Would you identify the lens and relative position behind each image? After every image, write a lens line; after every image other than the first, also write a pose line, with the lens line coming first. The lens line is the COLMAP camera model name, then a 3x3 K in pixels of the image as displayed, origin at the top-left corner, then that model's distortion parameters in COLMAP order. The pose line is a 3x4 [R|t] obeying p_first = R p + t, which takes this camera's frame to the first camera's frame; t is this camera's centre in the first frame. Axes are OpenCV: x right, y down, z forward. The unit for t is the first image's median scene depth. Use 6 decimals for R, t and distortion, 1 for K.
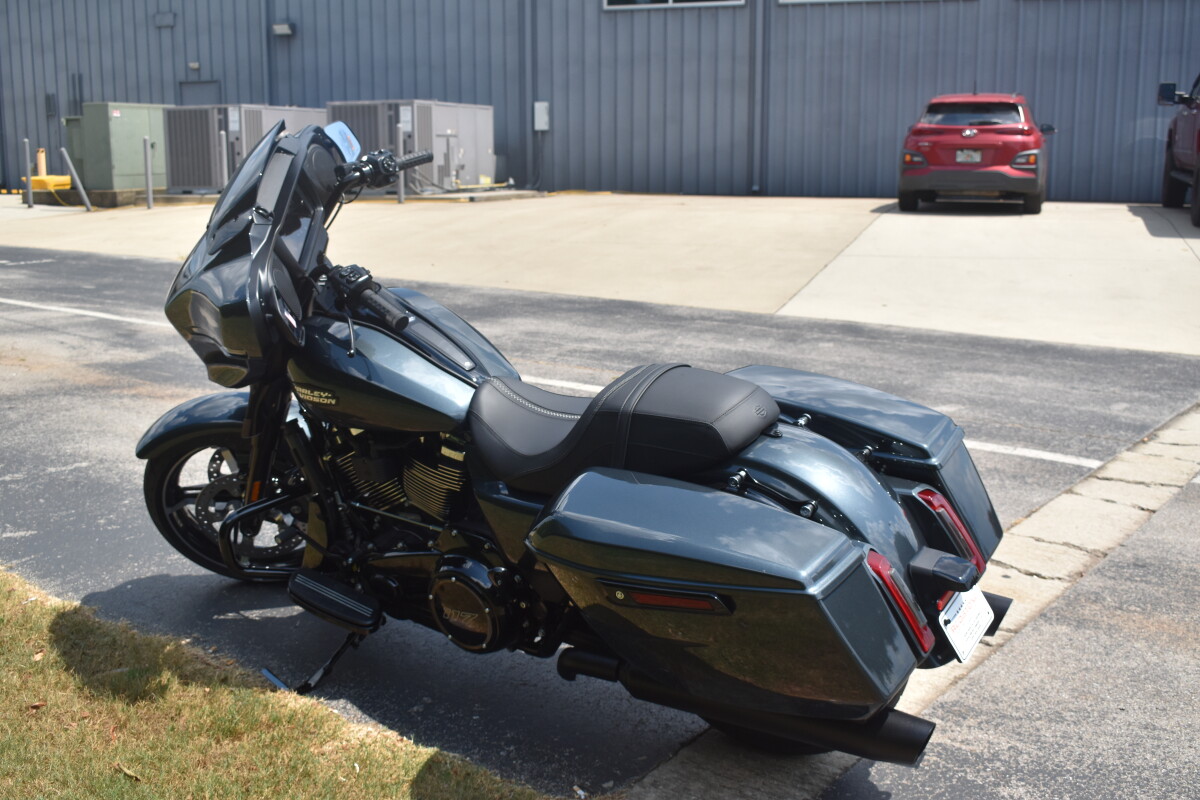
lens RADIAL K [[1265.2, 0, 603.3], [0, 1265.2, 400.9], [0, 0, 1]] dist [-0.061857, 0.000000]
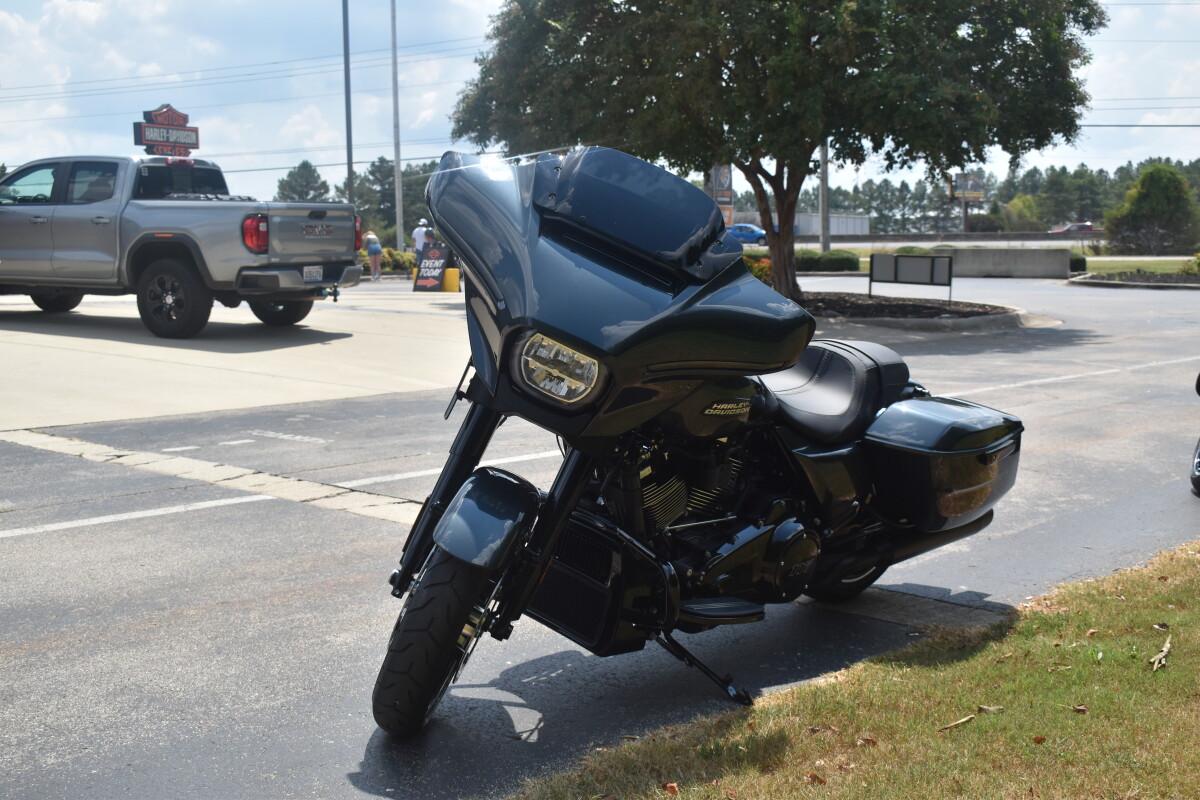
lens RADIAL K [[1451.9, 0, 603.3], [0, 1451.9, 397.1], [0, 0, 1]] dist [-0.058798, 0.000000]
pose [[0.135221, -0.110151, 0.984674, -0.274113], [0.207726, 0.974867, 0.080528, -0.025580], [-0.968796, 0.193653, 0.154703, 0.173702]]
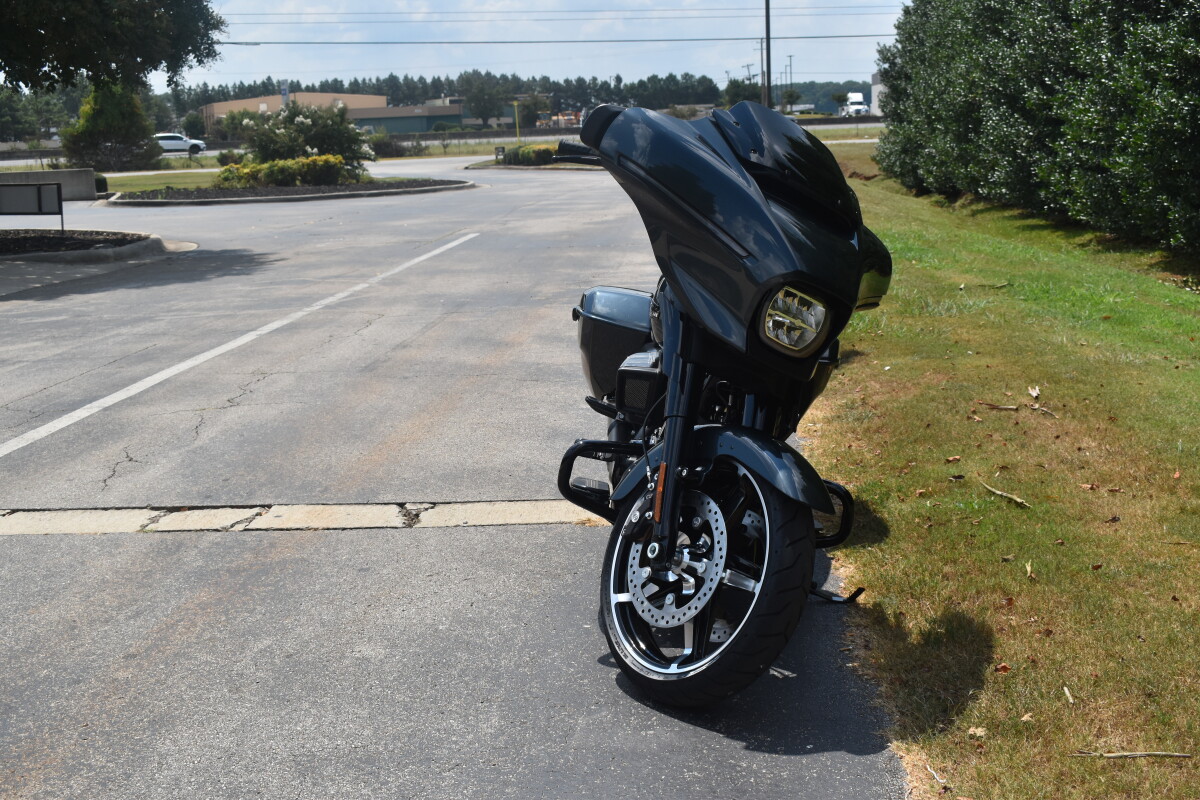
lens RADIAL K [[1451.9, 0, 596.5], [0, 1451.9, 396.7], [0, 0, 1]] dist [-0.058798, 0.000000]
pose [[-0.589615, -0.131007, 0.796989, -0.257496], [0.192275, 0.935623, 0.296041, -0.041234], [-0.784464, 0.327791, -0.526468, 0.232633]]
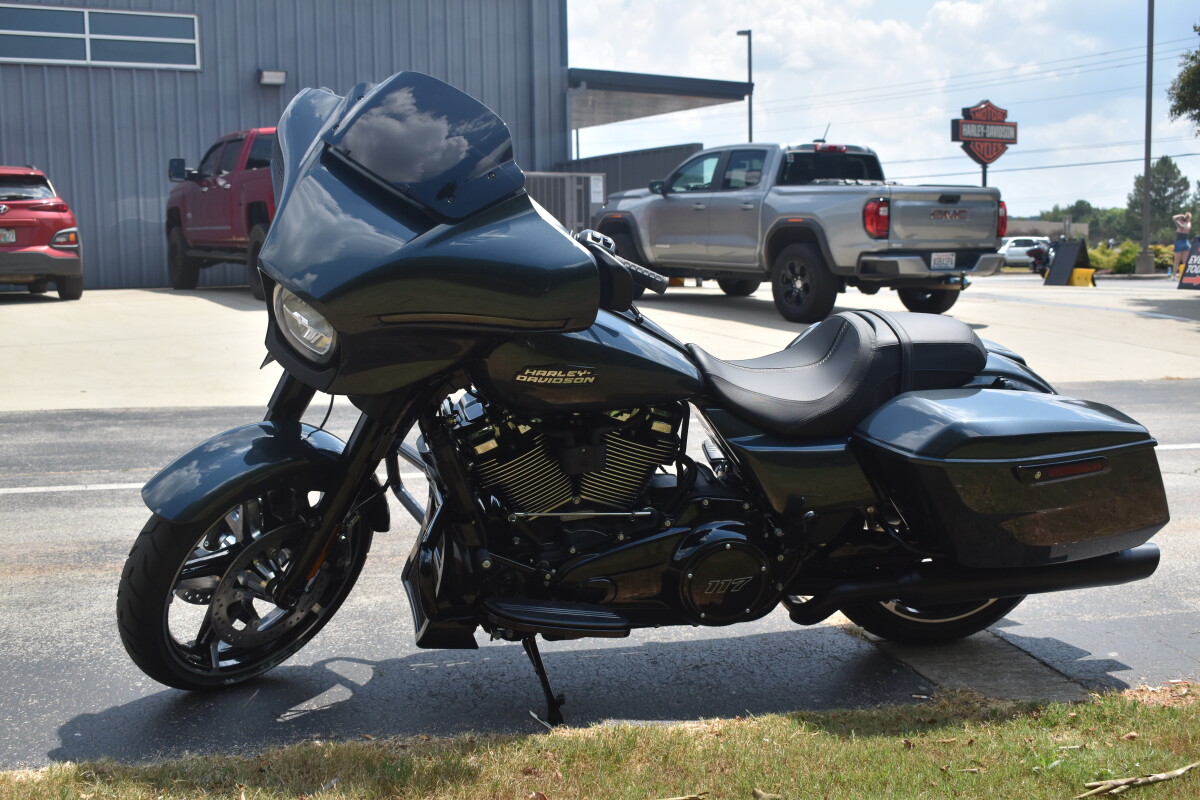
lens RADIAL K [[1451.9, 0, 602.2], [0, 1451.9, 399.5], [0, 0, 1]] dist [-0.058798, 0.000000]
pose [[0.657843, -0.085978, 0.748231, -0.184889], [0.159217, 0.986886, -0.026582, 0.008124], [-0.736133, 0.136618, 0.662906, 0.058042]]
